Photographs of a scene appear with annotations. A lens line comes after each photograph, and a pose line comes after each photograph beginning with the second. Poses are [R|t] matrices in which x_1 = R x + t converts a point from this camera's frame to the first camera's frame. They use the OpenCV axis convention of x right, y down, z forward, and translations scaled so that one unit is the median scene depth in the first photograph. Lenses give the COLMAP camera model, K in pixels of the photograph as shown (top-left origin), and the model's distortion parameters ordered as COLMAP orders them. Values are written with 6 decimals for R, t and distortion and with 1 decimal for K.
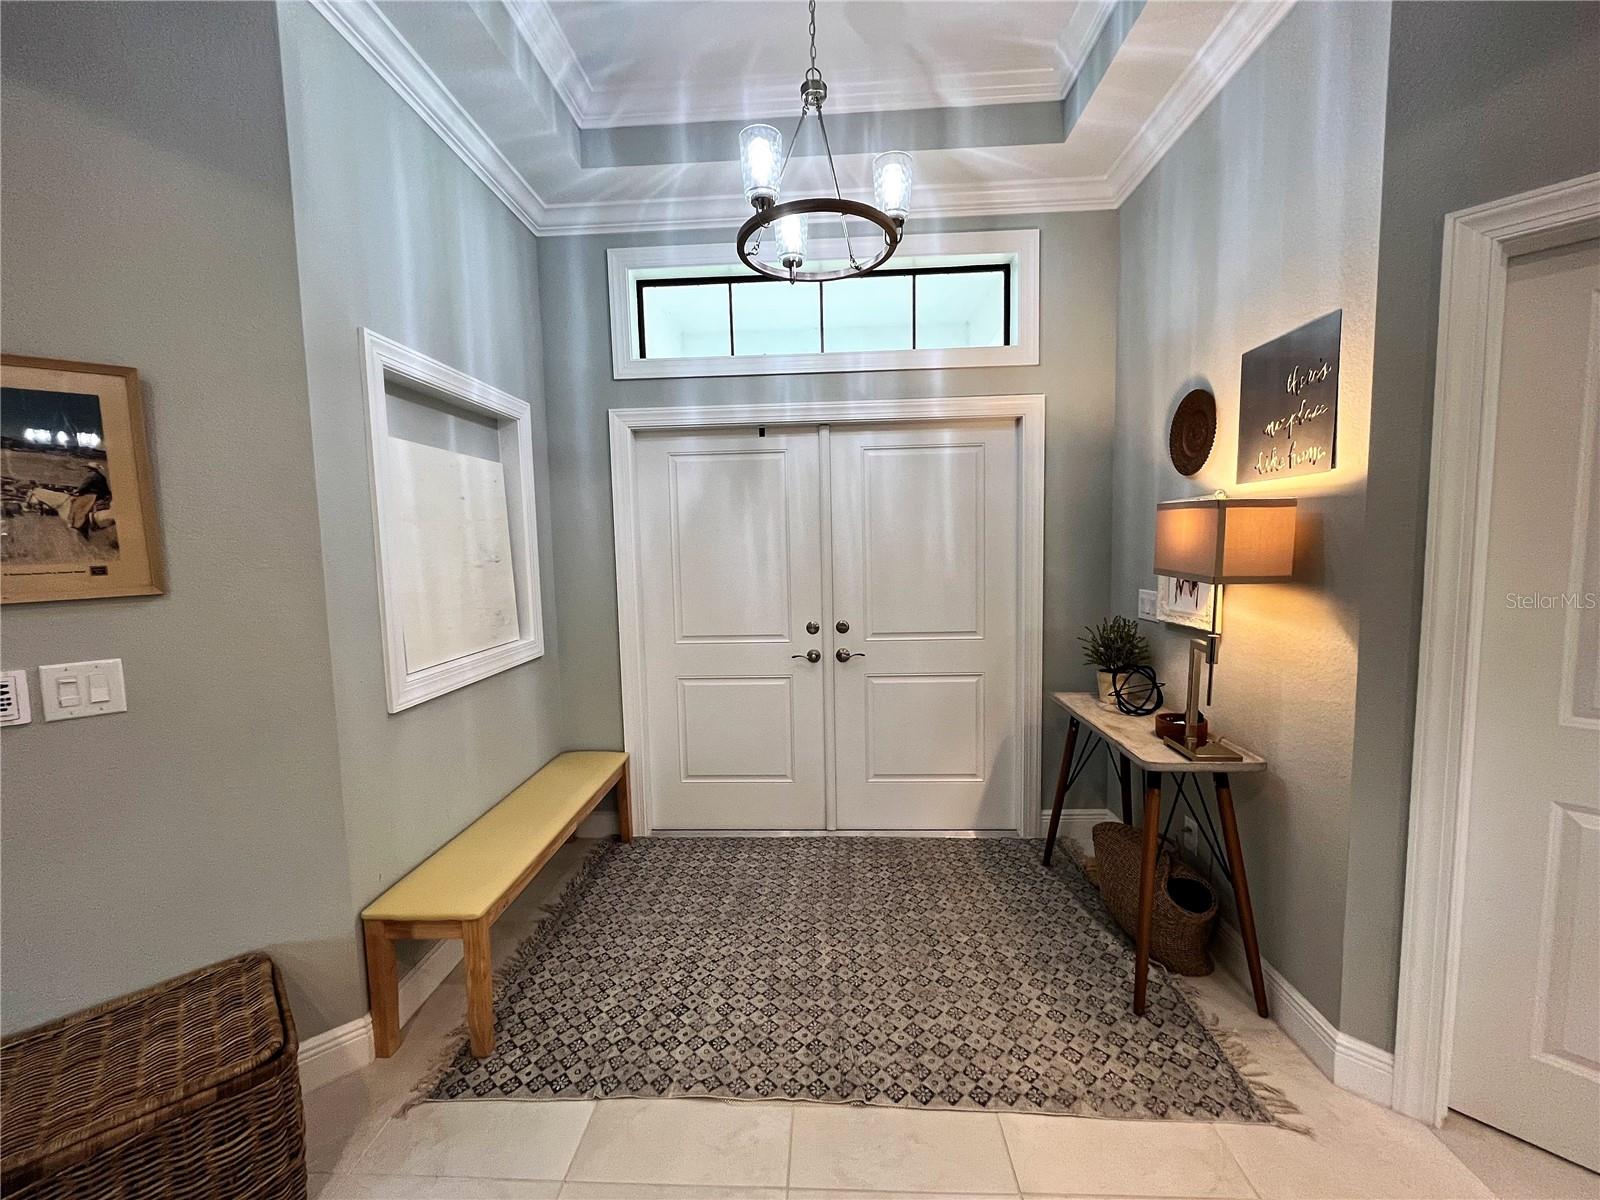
lens RADIAL K [[650.0, 0, 797.9], [0, 650.0, 599.0], [0, 0, 1]] dist [-0.002260, -0.000487]
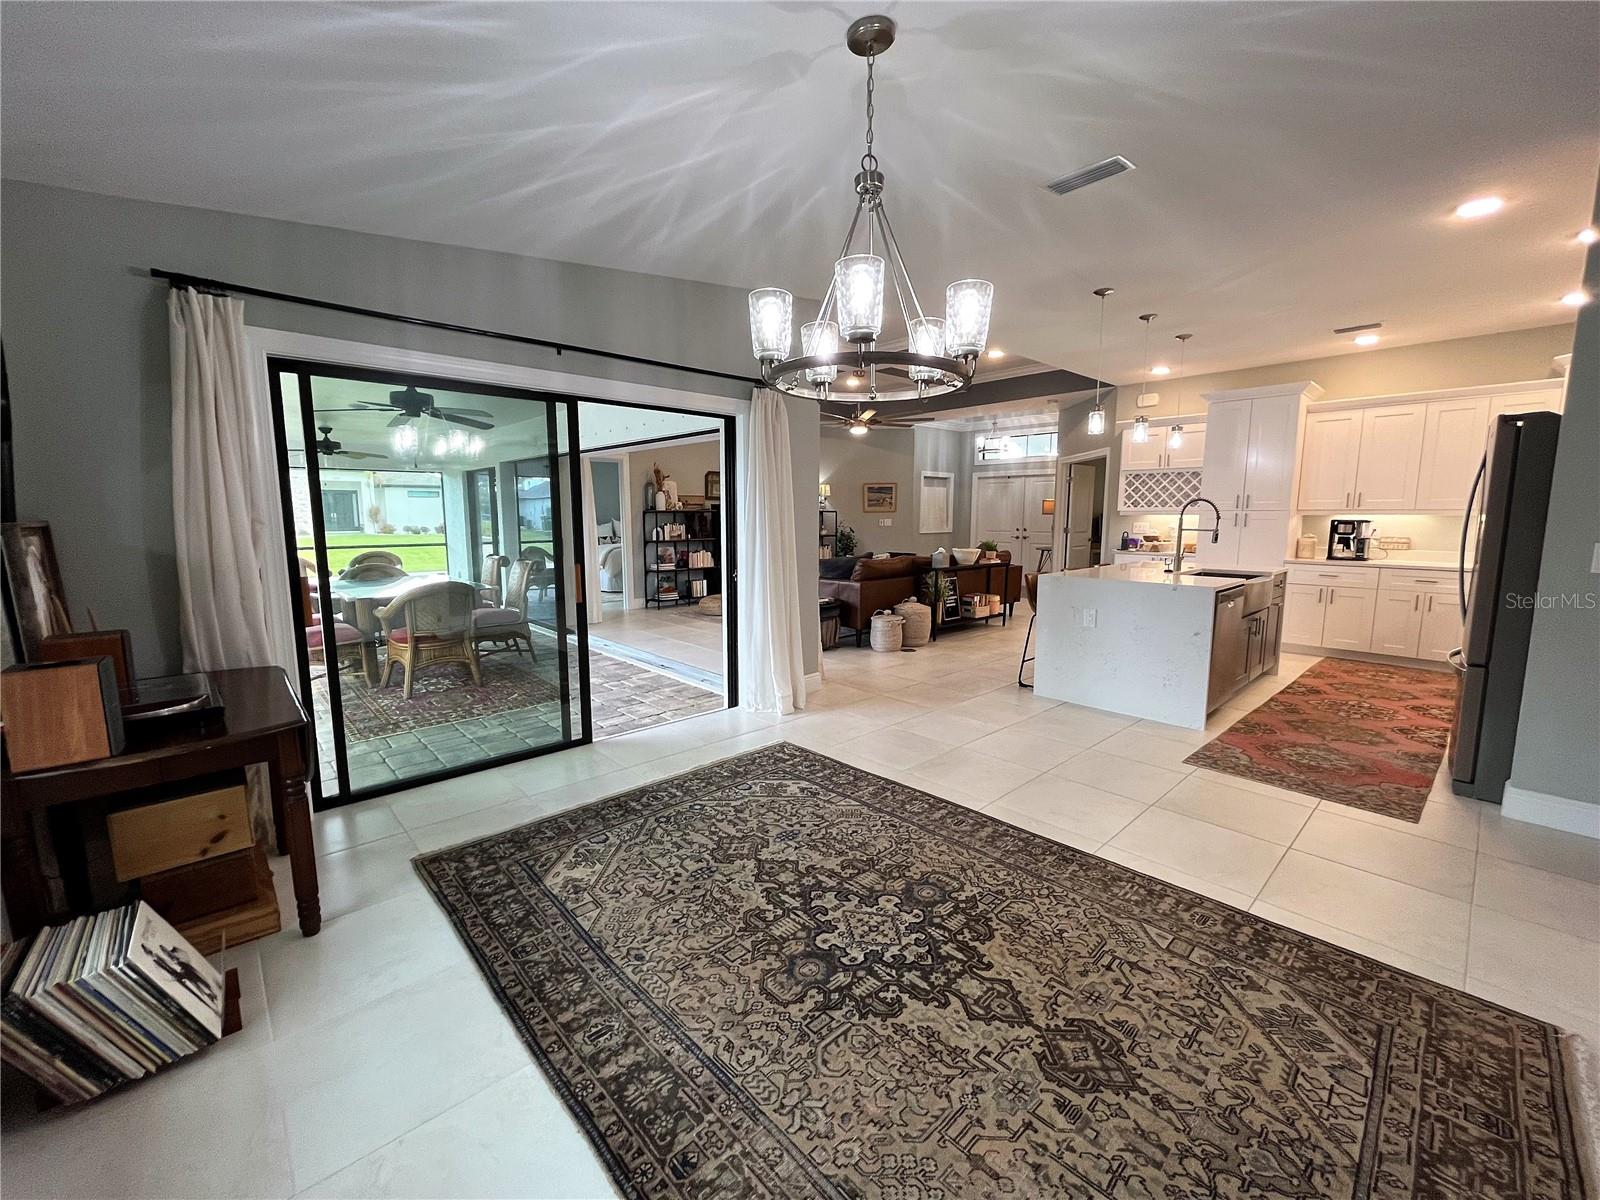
lens RADIAL K [[650.0, 0, 797.9], [0, 650.0, 599.0], [0, 0, 1]] dist [-0.002260, -0.000487]
pose [[0.713791, 0.114344, -0.690961, 2.021199], [-0.076521, 0.993409, 0.085345, 0.253238], [0.696166, -0.008045, 0.717836, -2.971701]]
